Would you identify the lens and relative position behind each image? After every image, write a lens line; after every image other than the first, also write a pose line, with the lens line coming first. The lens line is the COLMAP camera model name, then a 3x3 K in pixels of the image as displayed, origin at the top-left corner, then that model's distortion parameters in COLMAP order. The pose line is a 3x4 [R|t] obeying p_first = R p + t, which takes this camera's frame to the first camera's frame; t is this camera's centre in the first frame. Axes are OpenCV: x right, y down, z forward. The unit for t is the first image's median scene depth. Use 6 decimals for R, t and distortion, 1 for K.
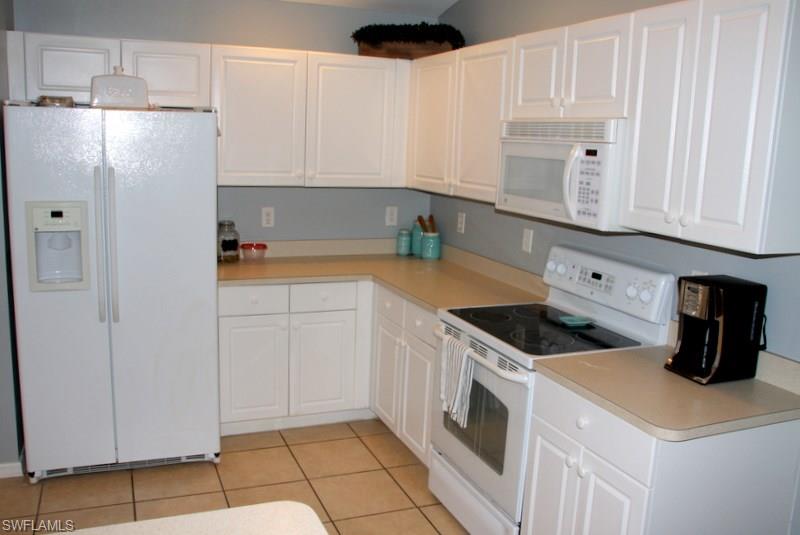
lens RADIAL K [[686.2, 0, 399.1], [0, 686.2, 279.5], [0, 0, 1]] dist [-0.169001, 0.175781]
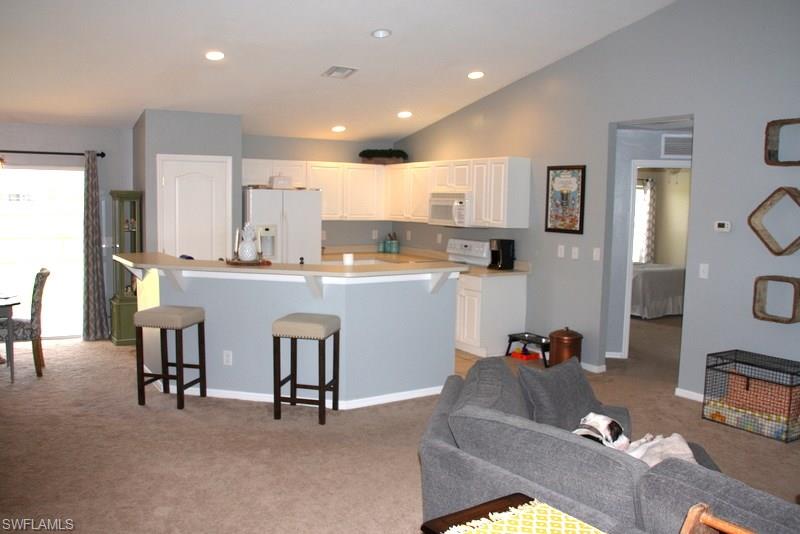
lens RADIAL K [[656.2, 0, 415.0], [0, 656.2, 292.9], [0, 0, 1]] dist [-0.130852, 0.149866]
pose [[0.982231, -0.044502, 0.182324, -0.412914], [0.054354, 0.997299, -0.049397, 0.304816], [-0.179634, 0.058429, 0.981997, -1.592446]]
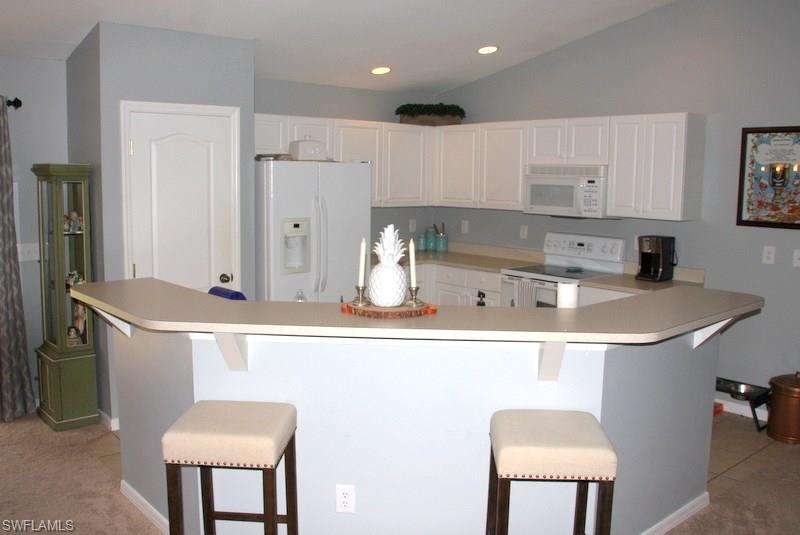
lens RADIAL K [[686.2, 0, 399.1], [0, 686.2, 279.5], [0, 0, 1]] dist [-0.169001, 0.175781]
pose [[0.944988, -0.074853, 0.318425, -0.805014], [0.087707, 0.995802, -0.026200, 0.097417], [-0.315127, 0.052687, 0.947586, -0.652321]]
